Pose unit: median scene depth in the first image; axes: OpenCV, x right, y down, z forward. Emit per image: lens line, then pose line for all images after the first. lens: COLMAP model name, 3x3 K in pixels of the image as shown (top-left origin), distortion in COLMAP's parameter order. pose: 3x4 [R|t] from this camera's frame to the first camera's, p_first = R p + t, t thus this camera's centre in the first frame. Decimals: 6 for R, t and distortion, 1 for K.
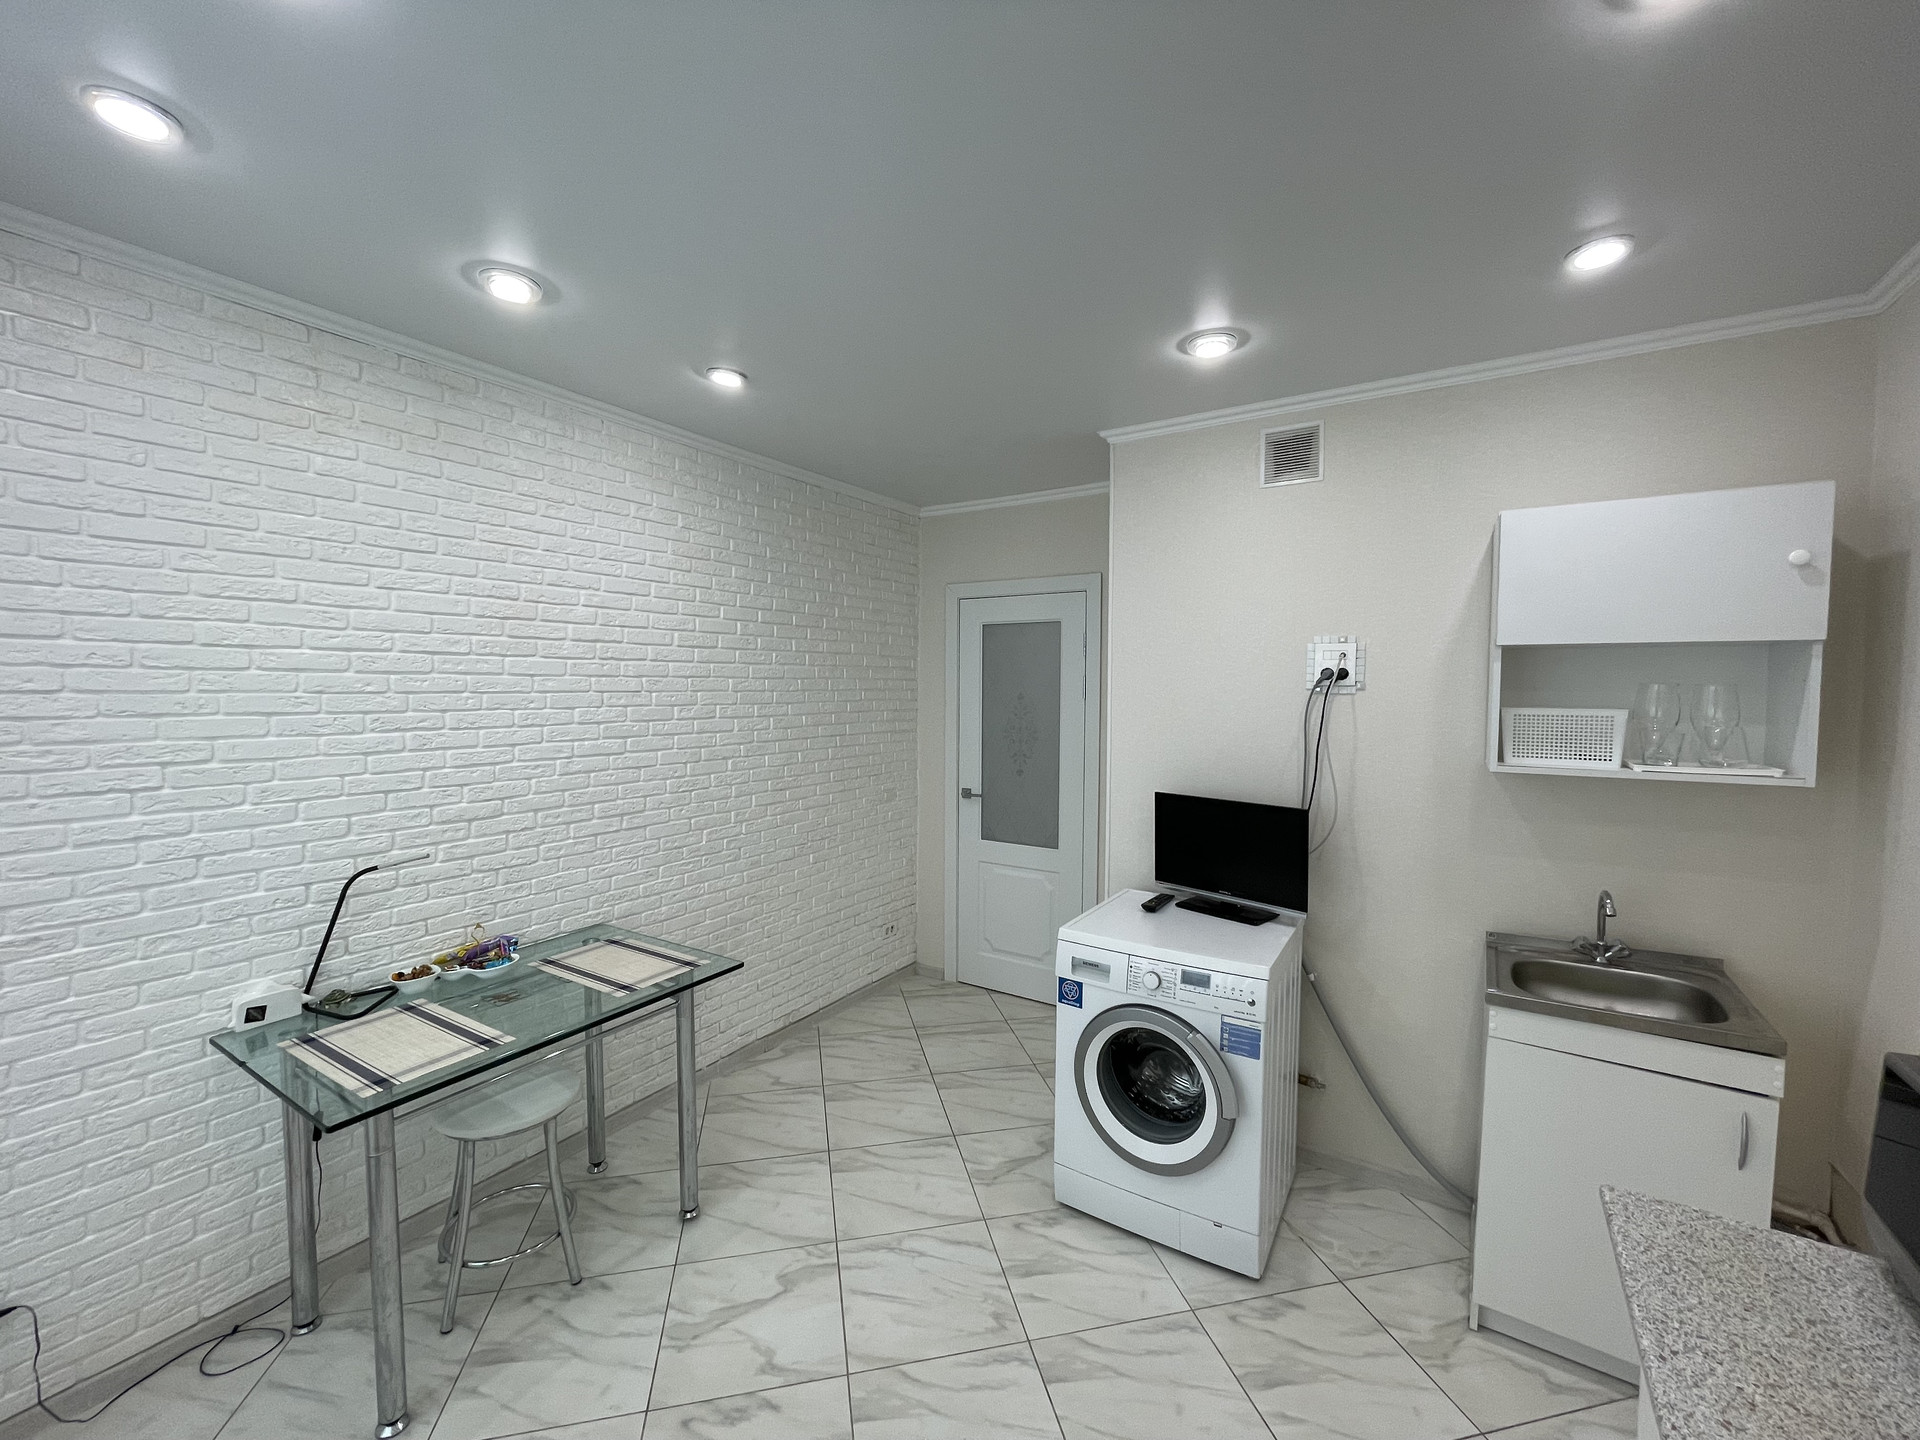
lens RADIAL K [[774.3, 0, 960.0], [0, 774.3, 720.0], [0, 0, 1]] dist [-0.002395, 0.000173]
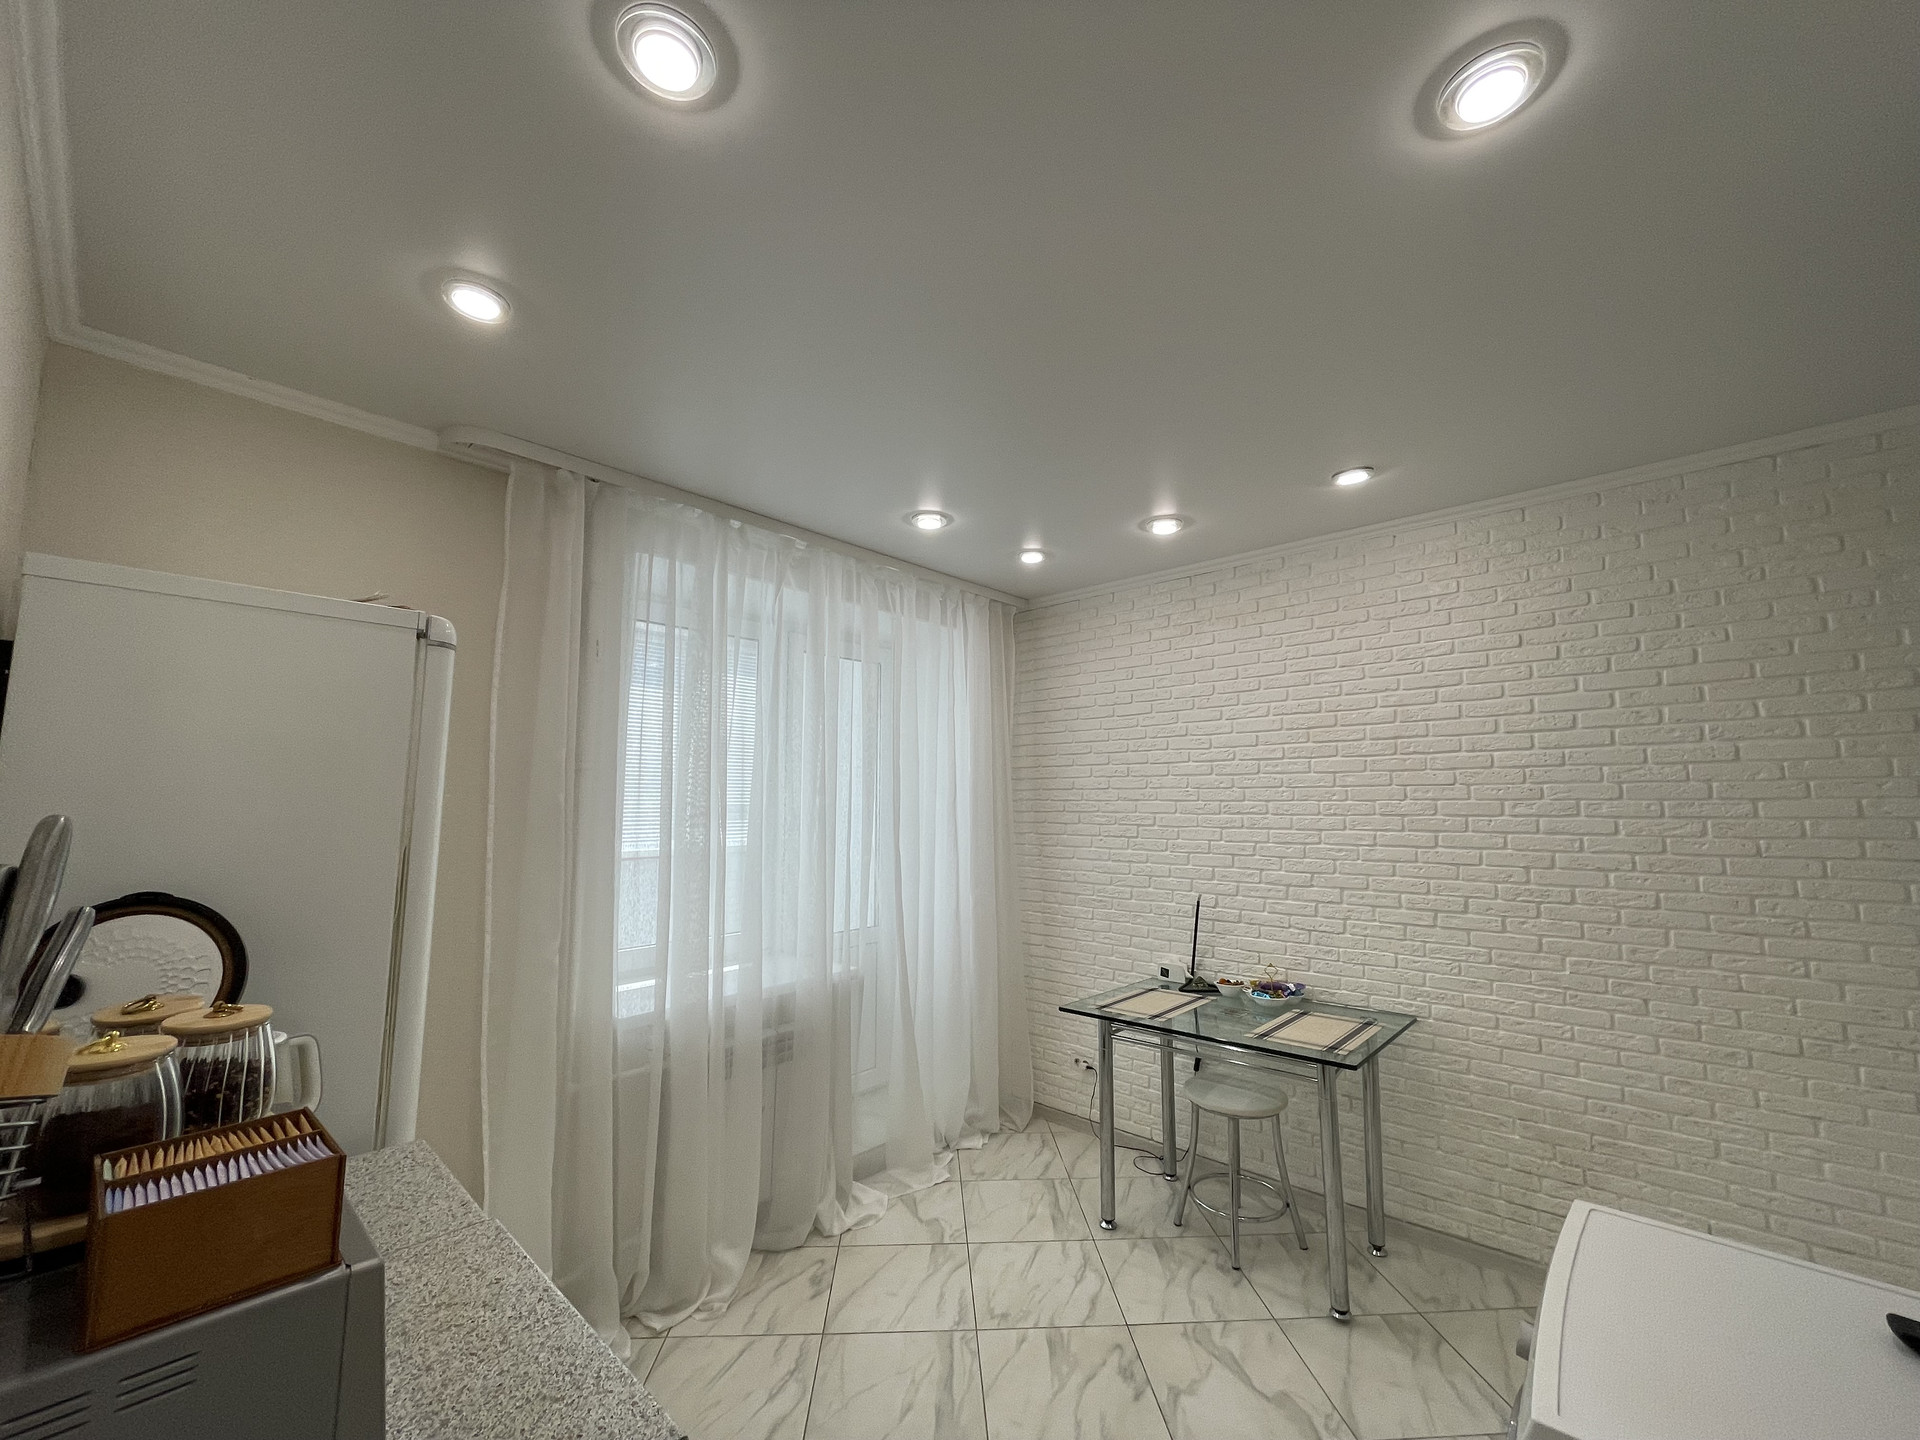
lens RADIAL K [[774.3, 0, 960.0], [0, 774.3, 720.0], [0, 0, 1]] dist [-0.002395, 0.000173]
pose [[-0.165727, -0.111301, -0.979871, 0.800421], [-0.043770, 0.993462, -0.105442, 0.014704], [0.985200, 0.025414, -0.169515, 0.698132]]
